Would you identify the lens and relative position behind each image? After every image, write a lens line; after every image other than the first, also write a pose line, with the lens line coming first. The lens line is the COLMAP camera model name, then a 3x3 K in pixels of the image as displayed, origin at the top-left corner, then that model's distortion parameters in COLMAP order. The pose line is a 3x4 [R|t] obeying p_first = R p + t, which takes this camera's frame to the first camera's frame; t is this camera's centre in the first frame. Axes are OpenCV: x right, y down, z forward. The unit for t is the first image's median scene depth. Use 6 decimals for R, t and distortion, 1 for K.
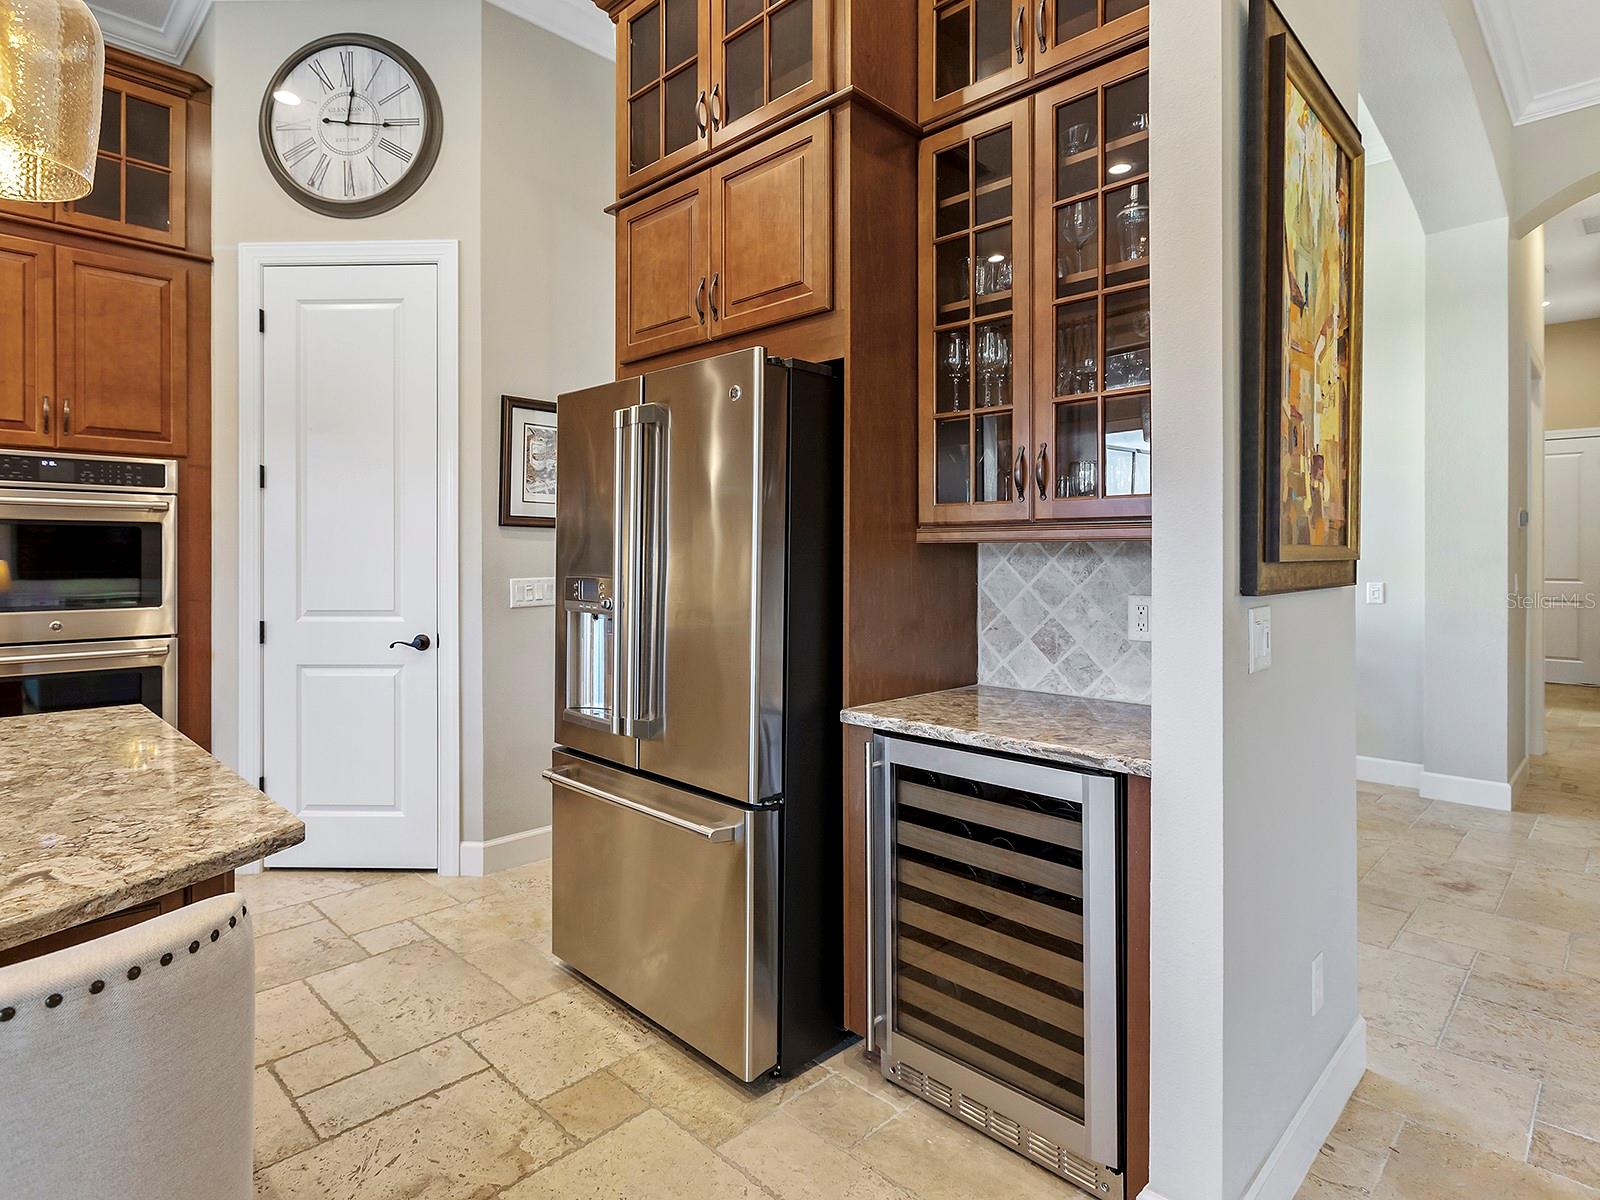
lens RADIAL K [[887.1, 0, 701.6], [0, 887.1, 545.8], [0, 0, 1]] dist [0.007975, 0.001812]
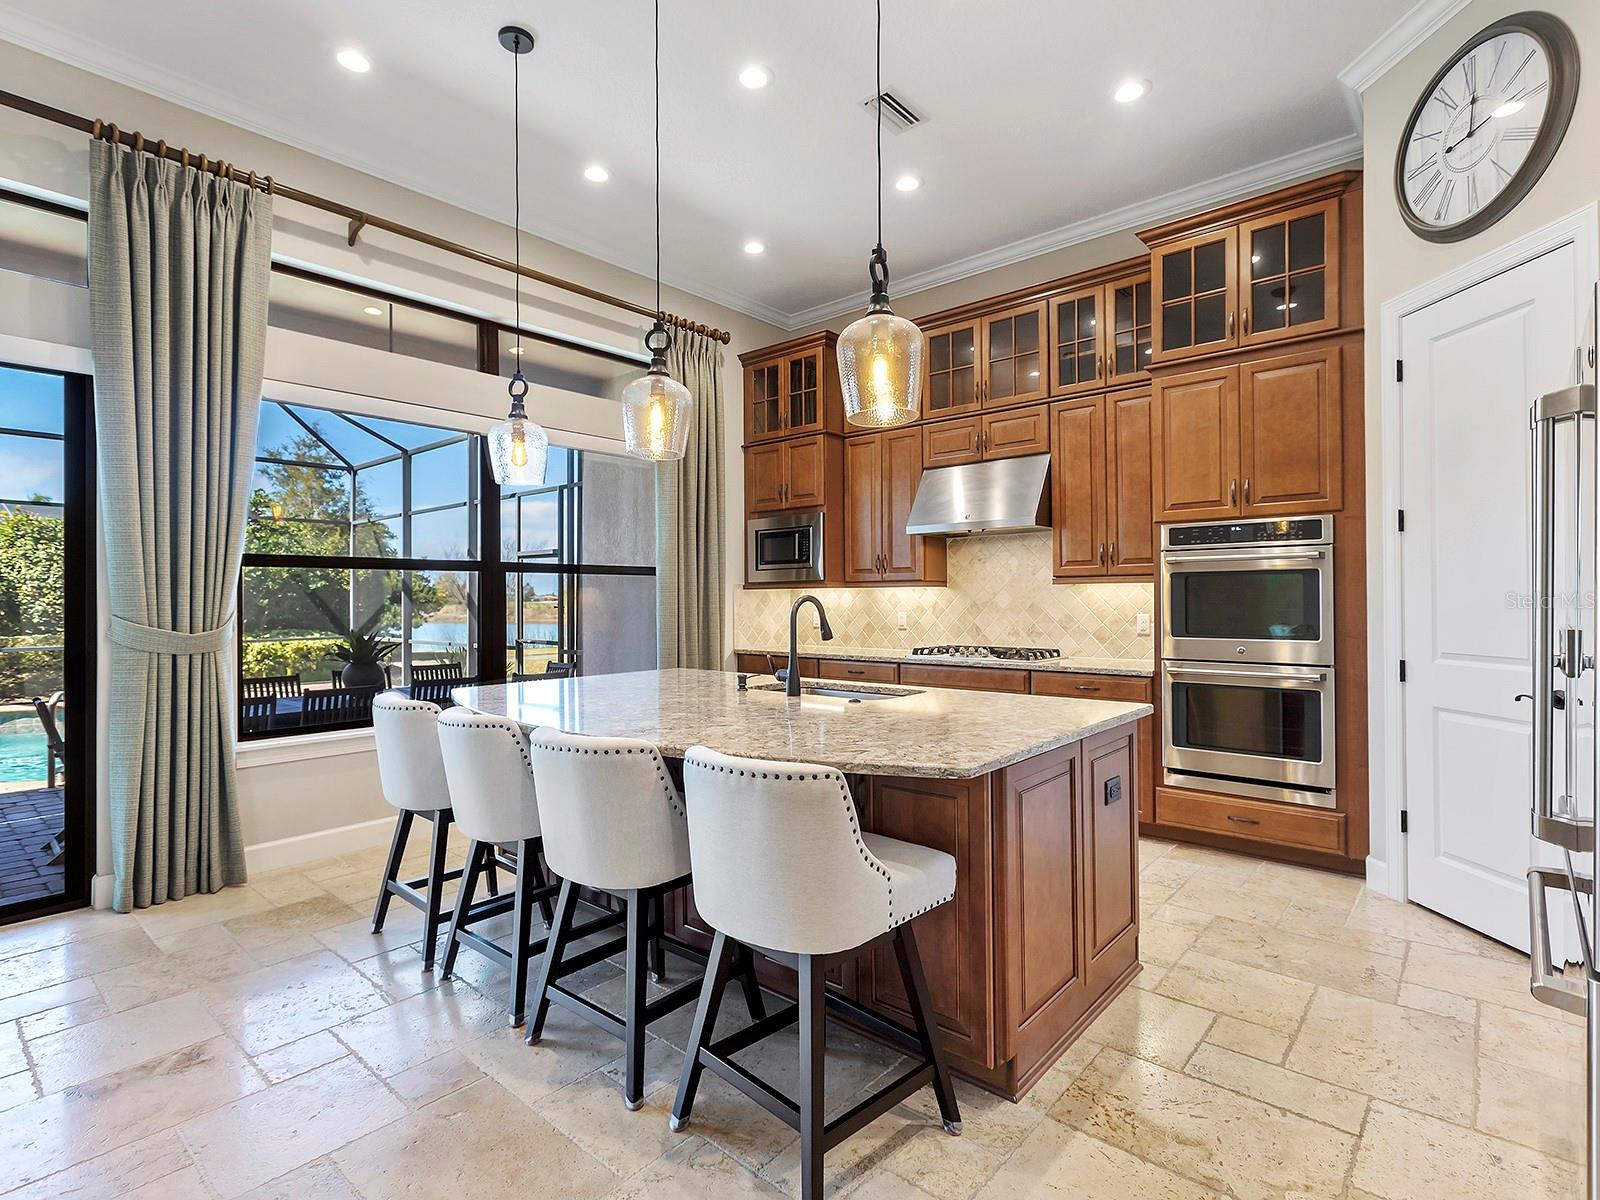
lens RADIAL K [[811.9, 0, 836.4], [0, 811.9, 588.6], [0, 0, 1]] dist [0.007581, -0.000502]
pose [[0.123348, -0.014494, -0.992258, 0.379403], [0.012104, 0.999841, -0.013100, 0.006011], [0.992290, -0.010394, 0.123504, 0.235522]]
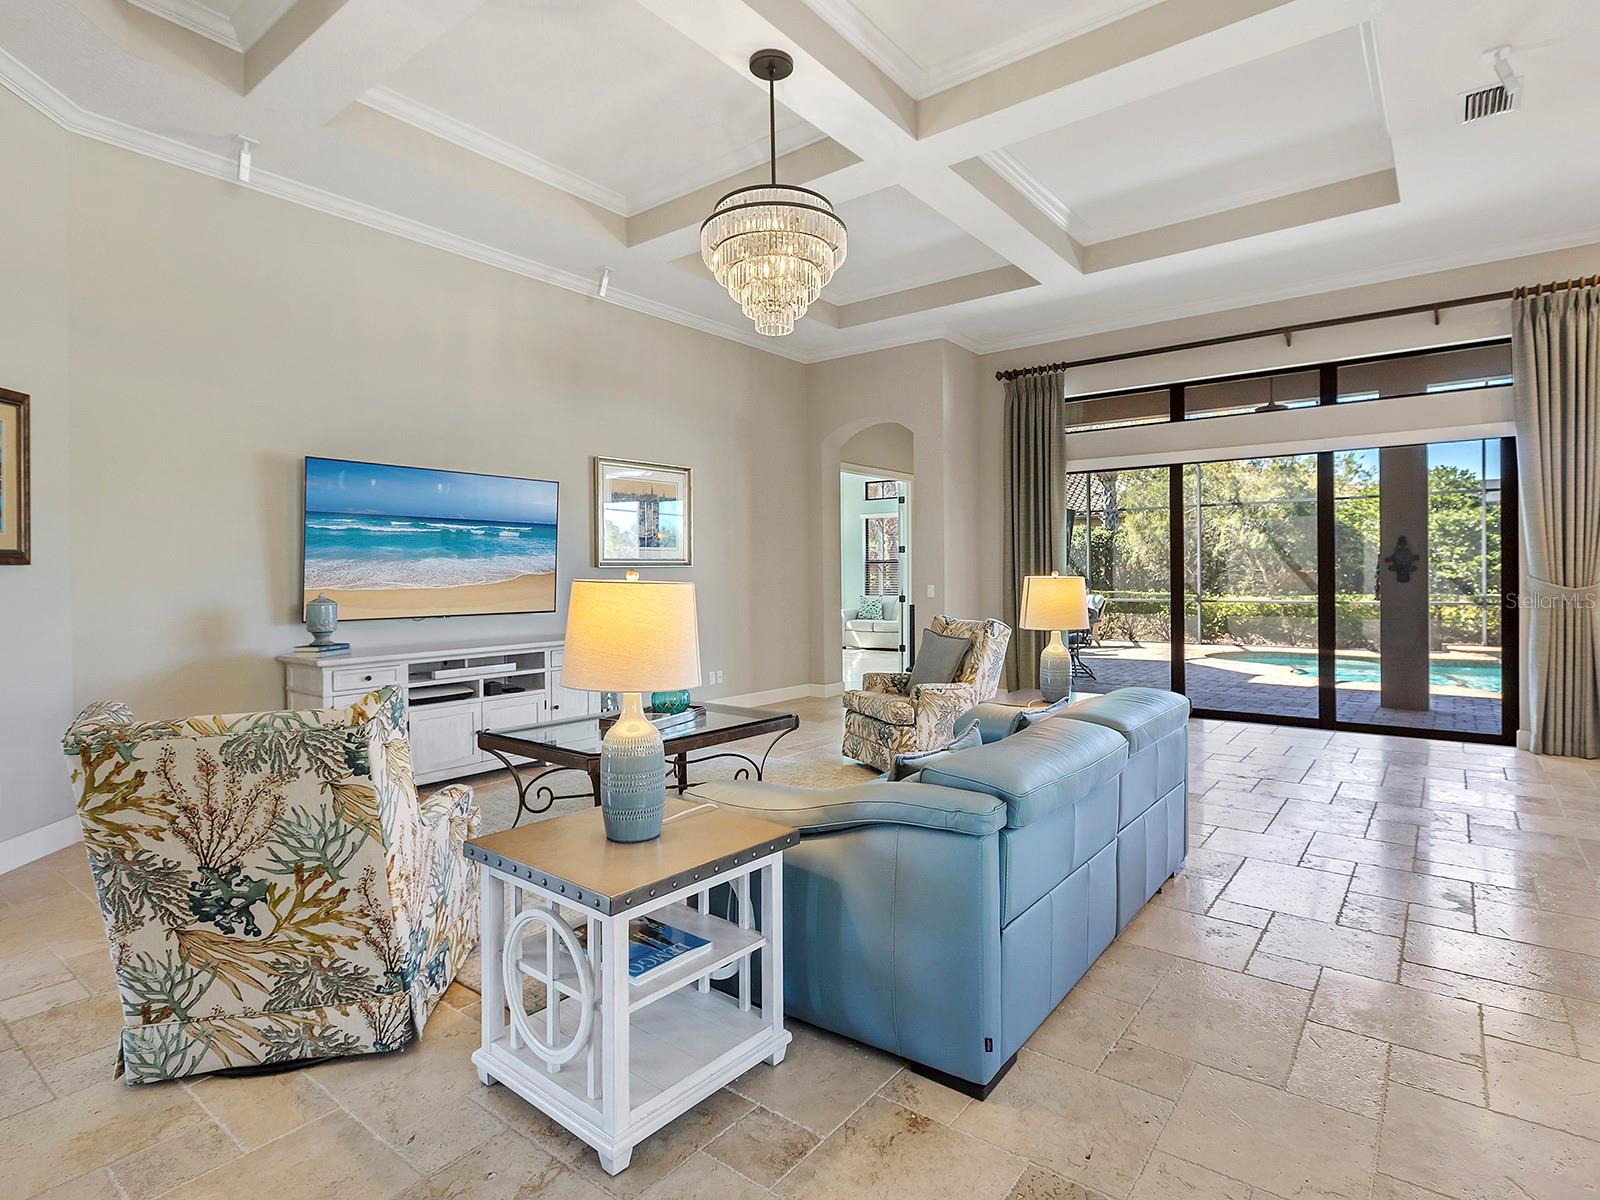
lens RADIAL K [[811.9, 0, 819.2], [0, 811.9, 579.0], [0, 0, 1]] dist [0.007581, -0.000502]
pose [[-0.983516, 0.010820, -0.180496, 1.013562], [0.010888, 0.999941, 0.000616, 0.001928], [0.180492, -0.001360, -0.983575, 0.868055]]
